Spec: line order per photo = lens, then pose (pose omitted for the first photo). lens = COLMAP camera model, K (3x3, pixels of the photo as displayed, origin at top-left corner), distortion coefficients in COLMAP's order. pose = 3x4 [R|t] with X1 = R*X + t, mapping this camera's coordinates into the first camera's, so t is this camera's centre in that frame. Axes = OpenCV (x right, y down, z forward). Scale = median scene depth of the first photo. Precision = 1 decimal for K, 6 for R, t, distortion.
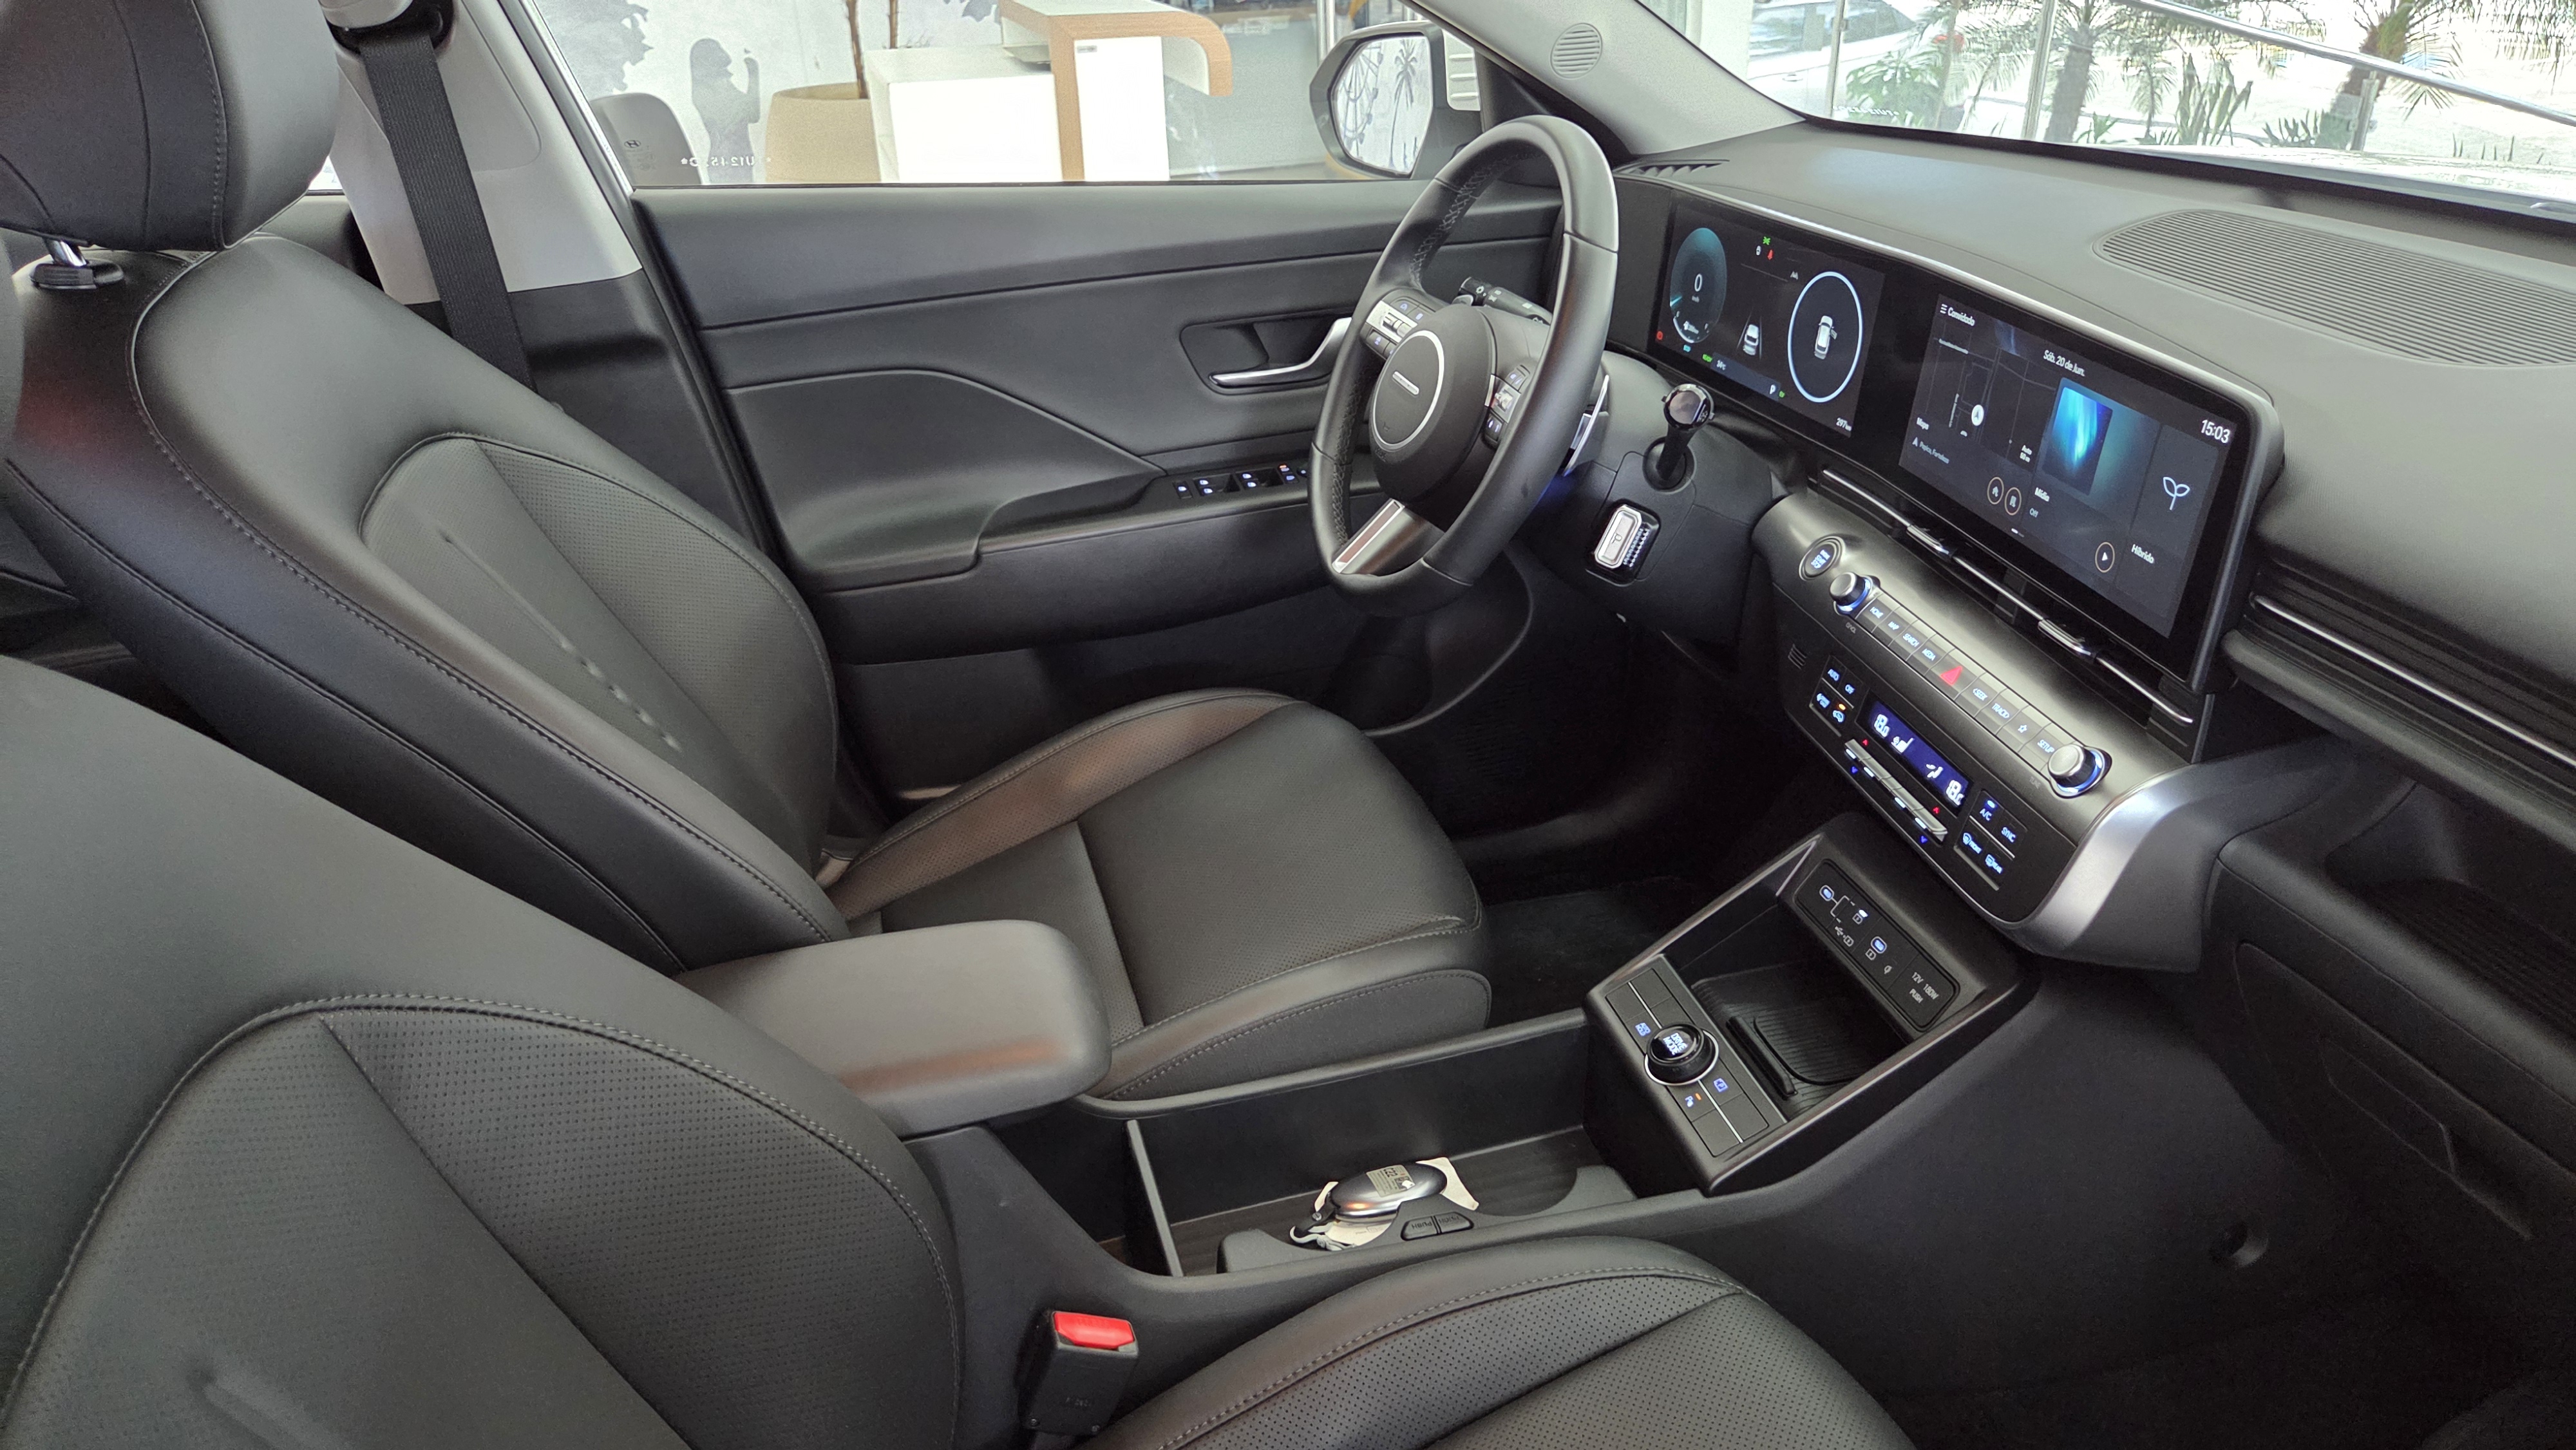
lens RADIAL K [[1741.8, 0, 1275.4], [0, 1741.8, 689.4], [0, 0, 1]] dist [0.063366, -0.057637]
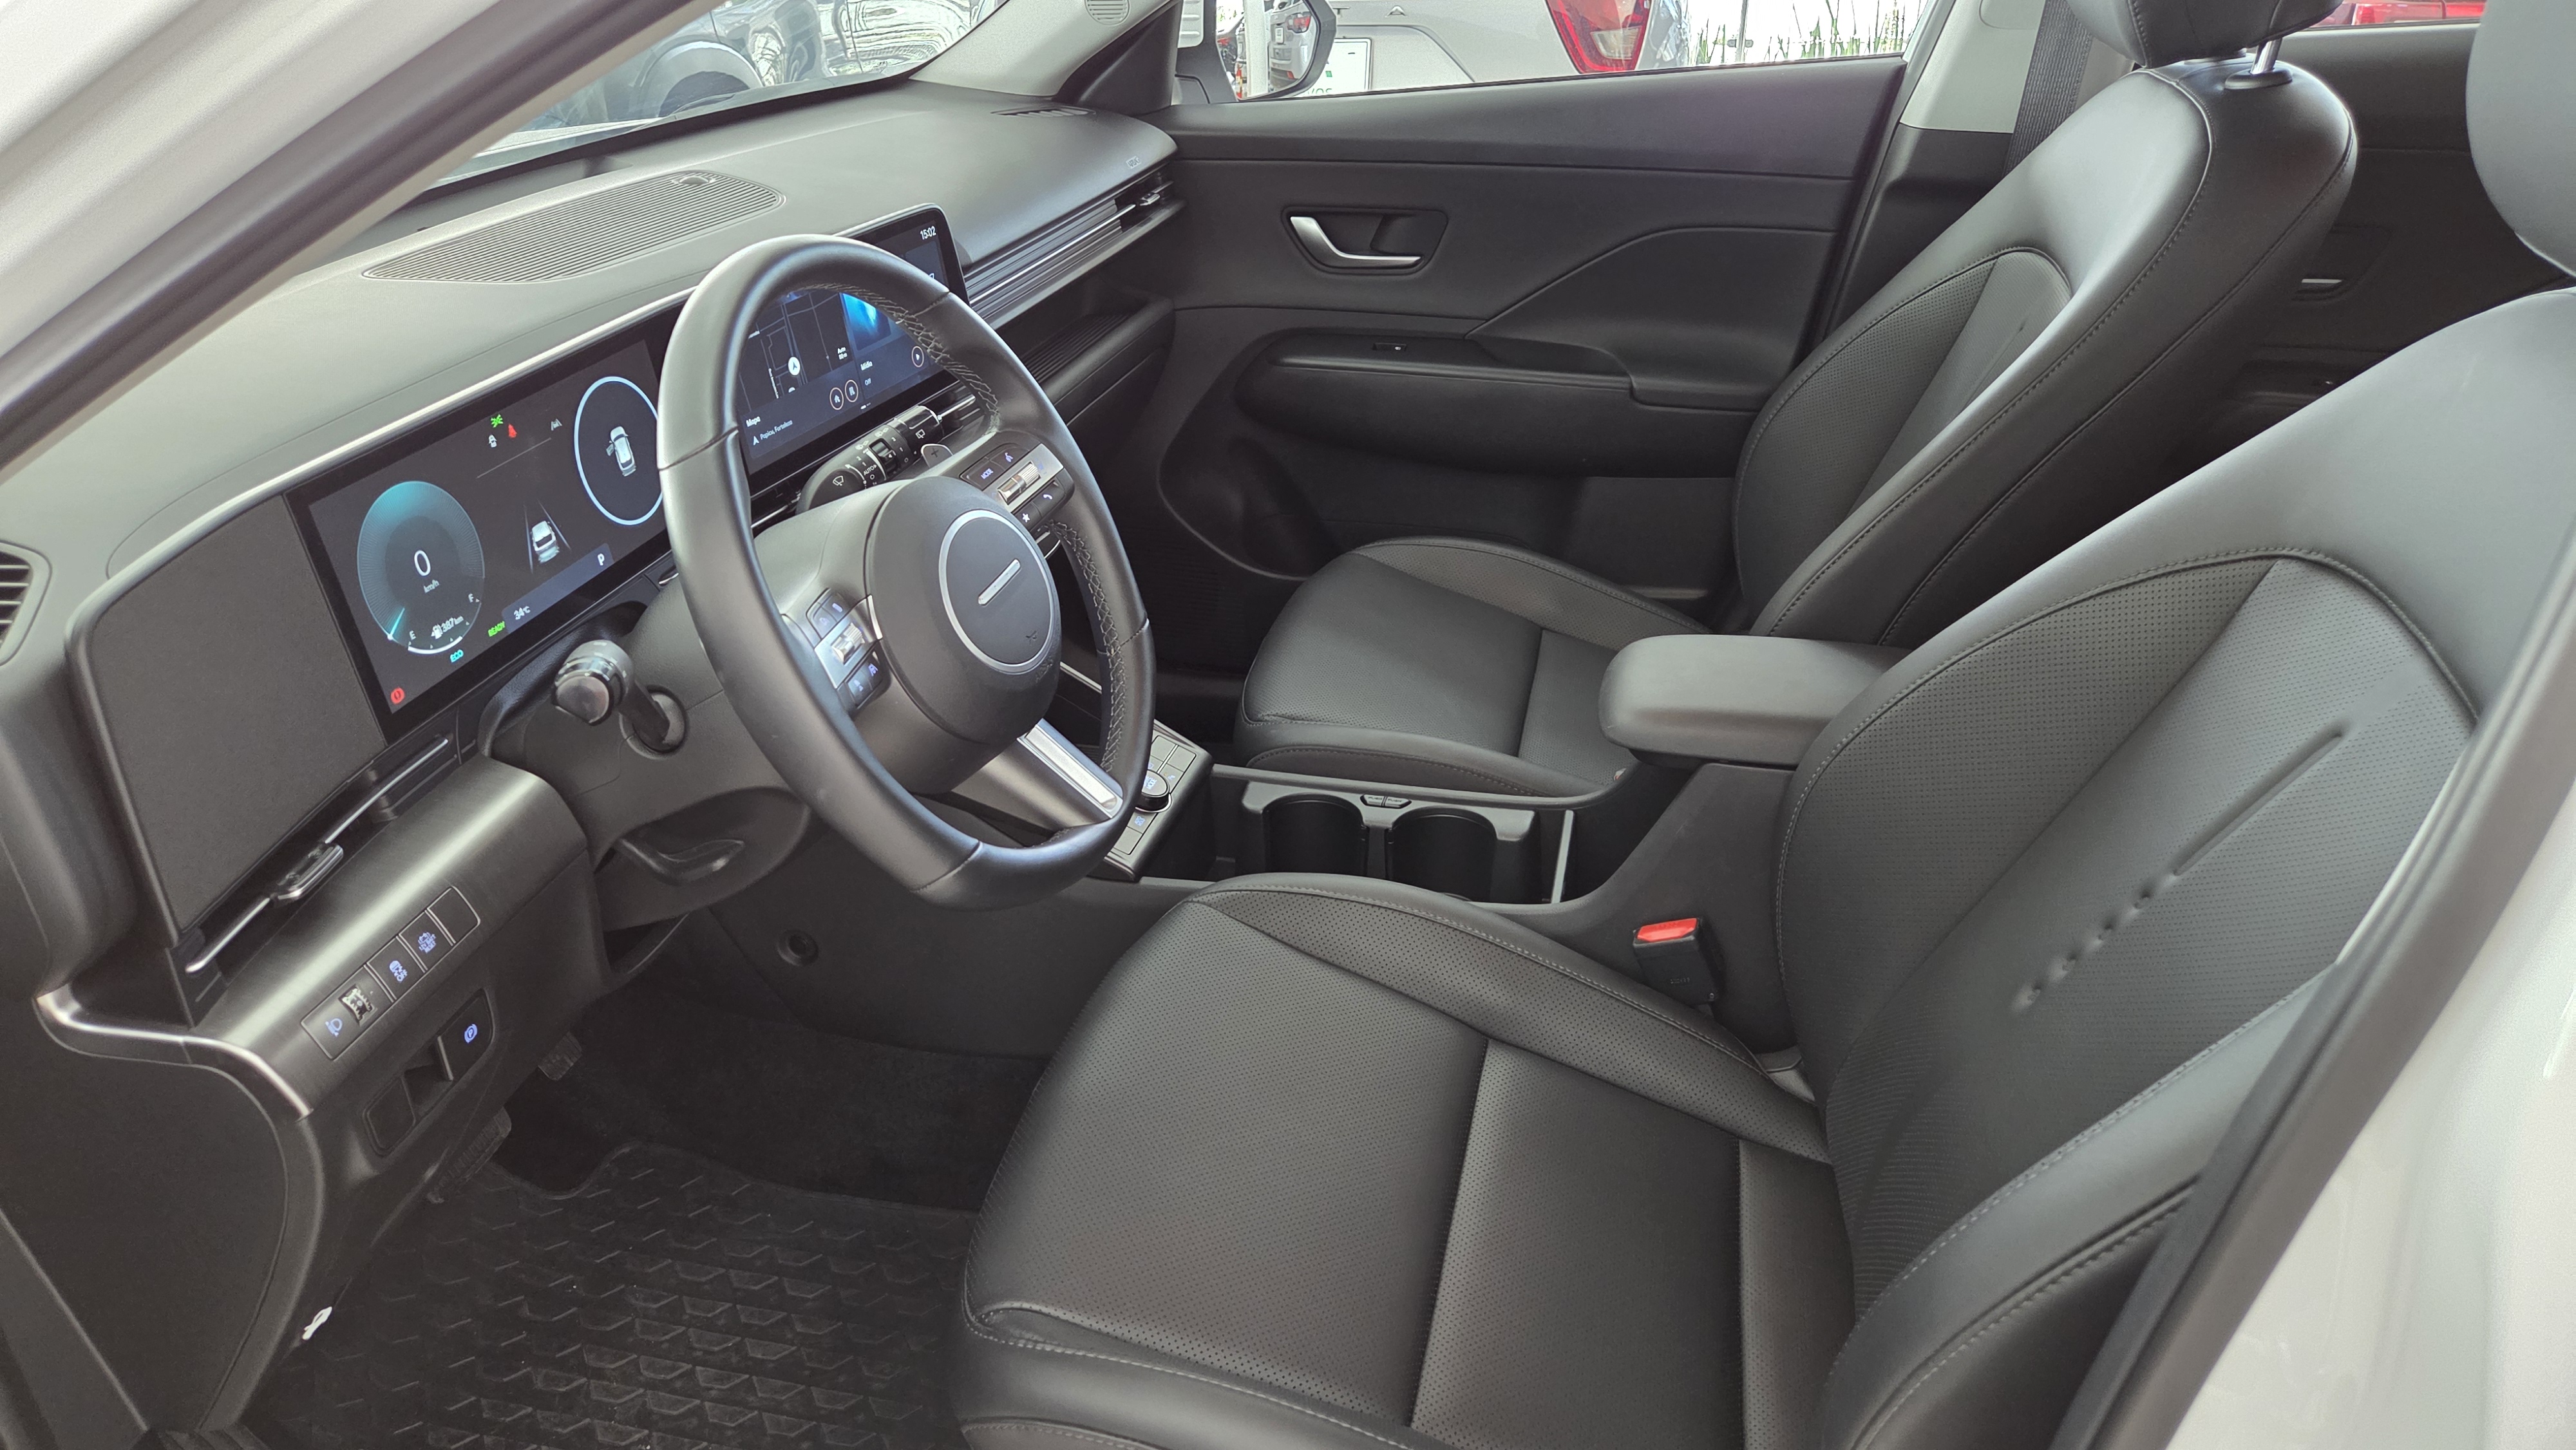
lens RADIAL K [[1741.8, 0, 1298.1], [0, 1741.8, 715.2], [0, 0, 1]] dist [0.063366, -0.057637]
pose [[-0.883384, -0.165747, 0.438361, -0.419711], [0.246255, 0.631667, 0.735089, -0.737791], [-0.398737, 0.757314, -0.517188, 1.549056]]
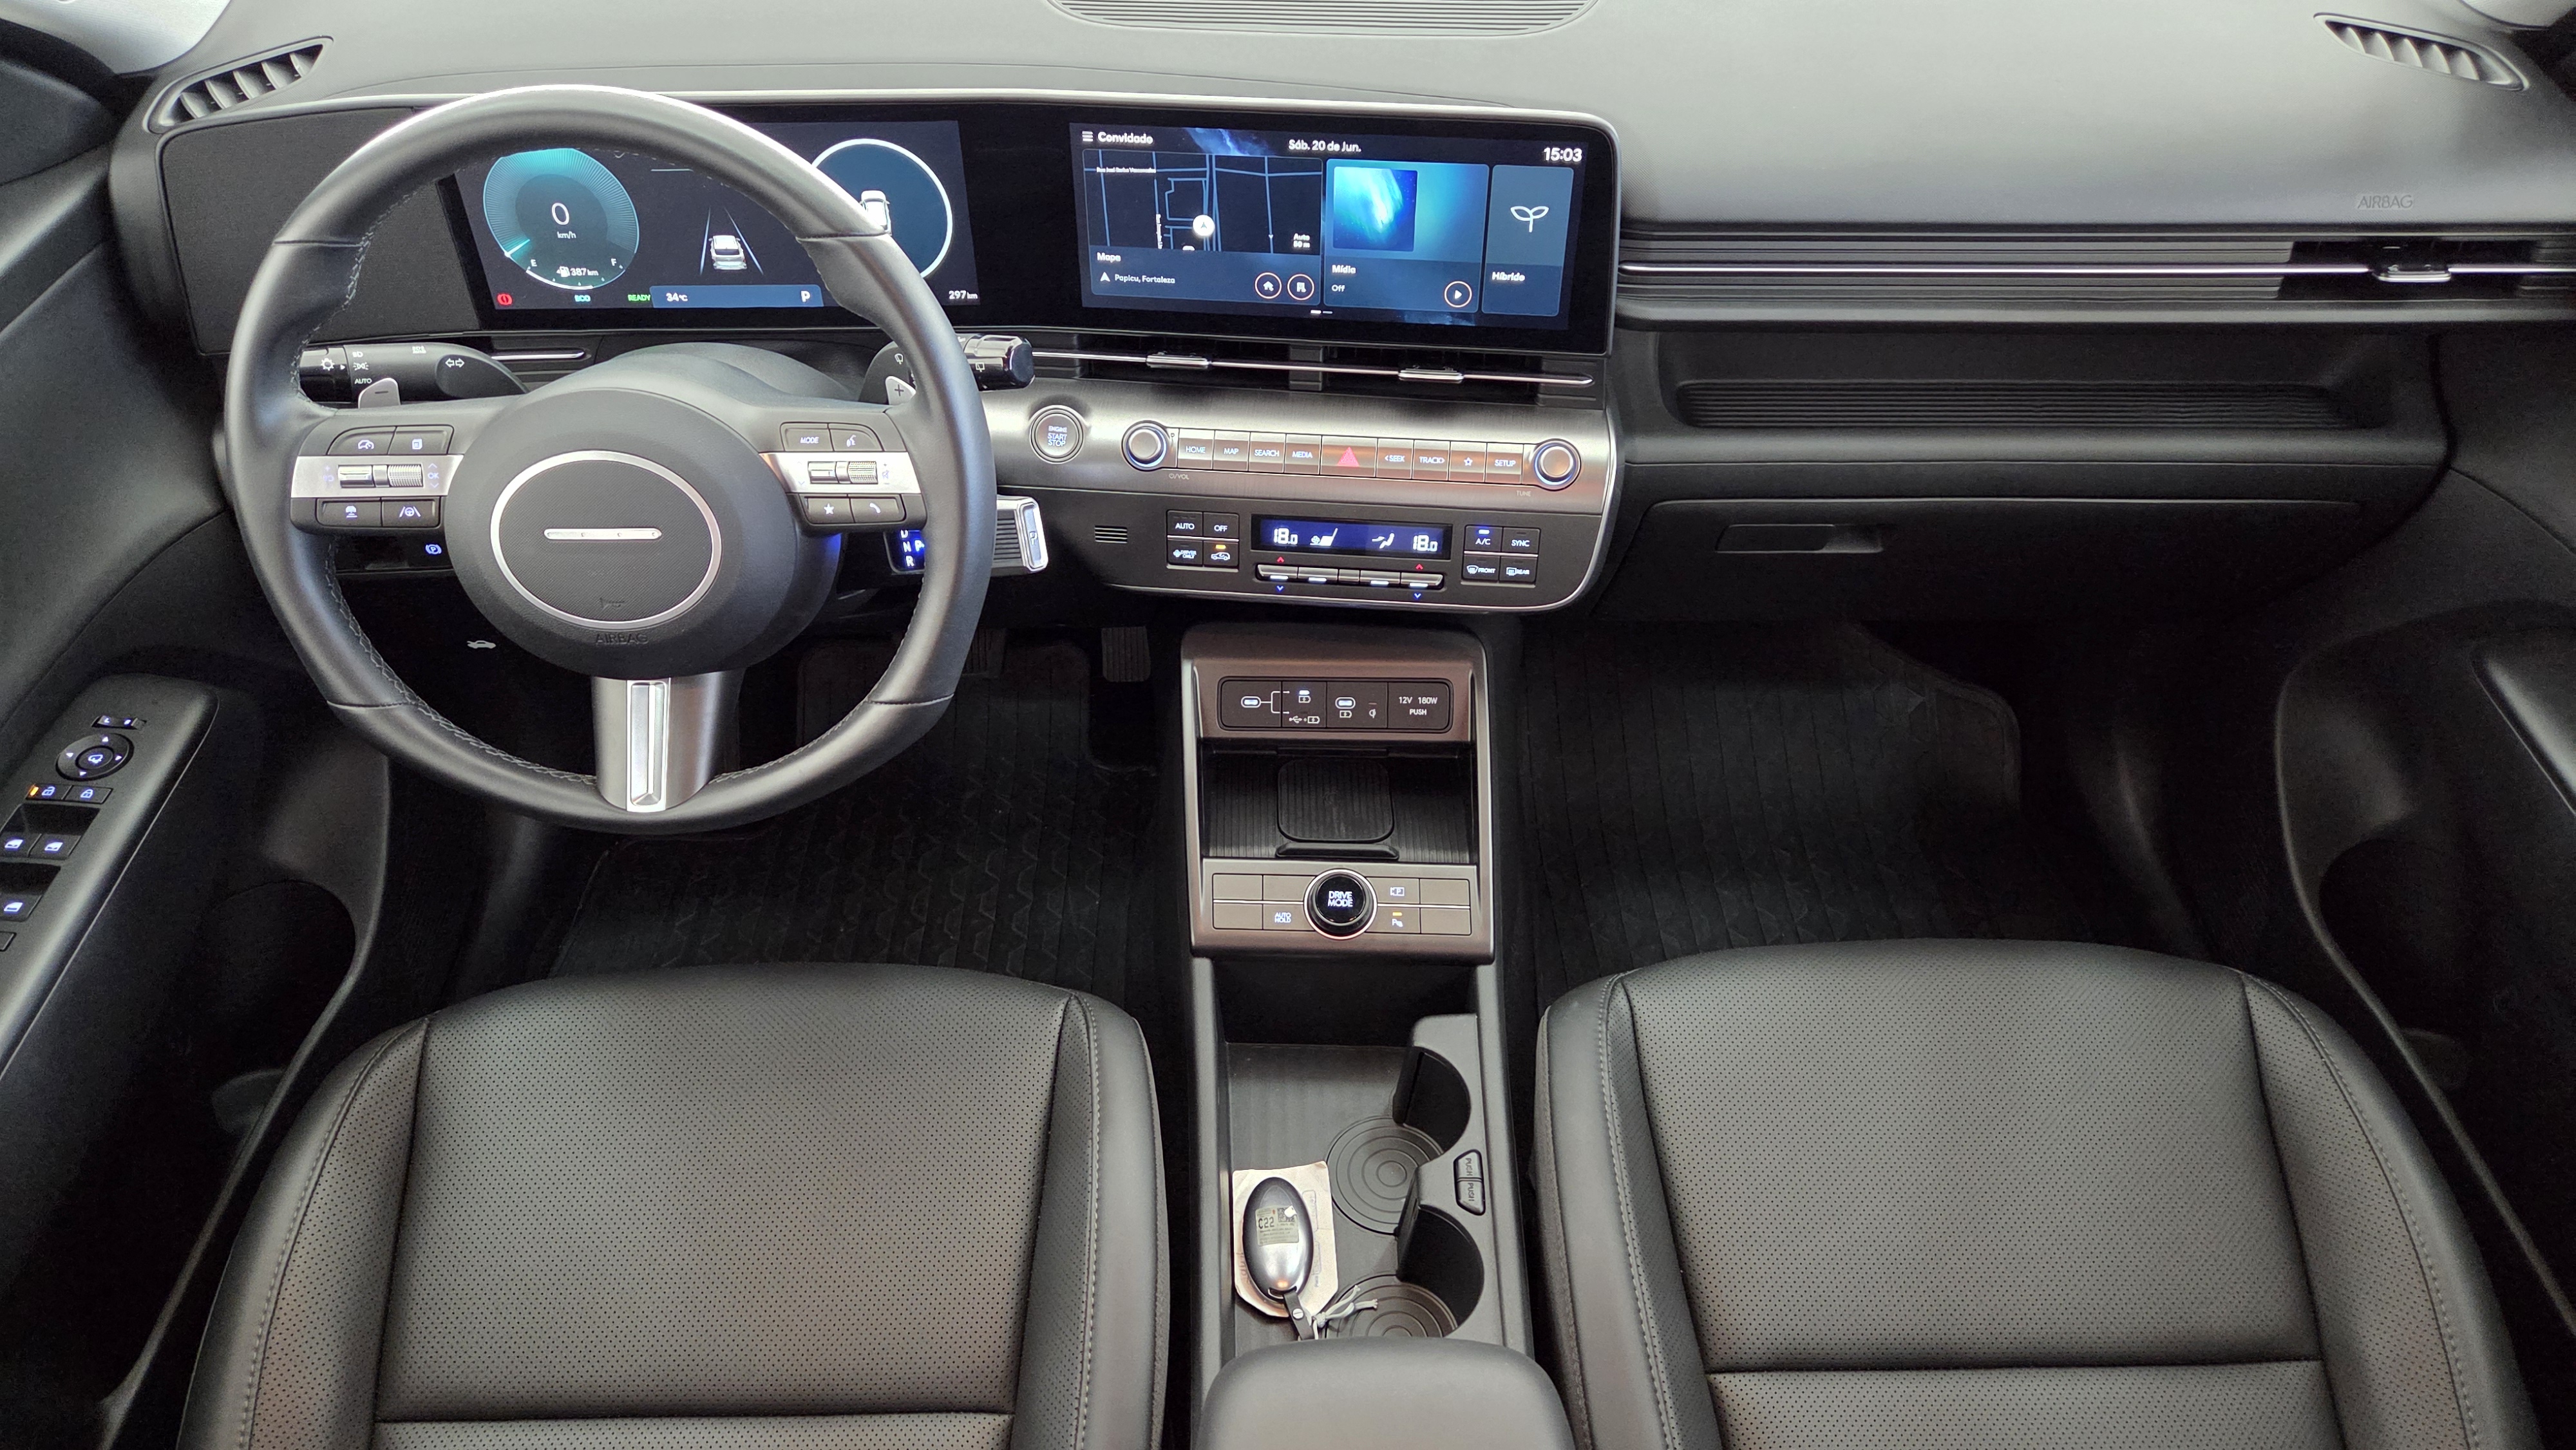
lens RADIAL K [[1741.8, 0, 1270.8], [0, 1741.8, 725.4], [0, 0, 1]] dist [0.063366, -0.057637]
pose [[0.254489, -0.637808, 0.726936, -0.449673], [0.413317, 0.751308, 0.514496, -0.407773], [-0.874302, 0.169521, 0.454817, 0.537963]]
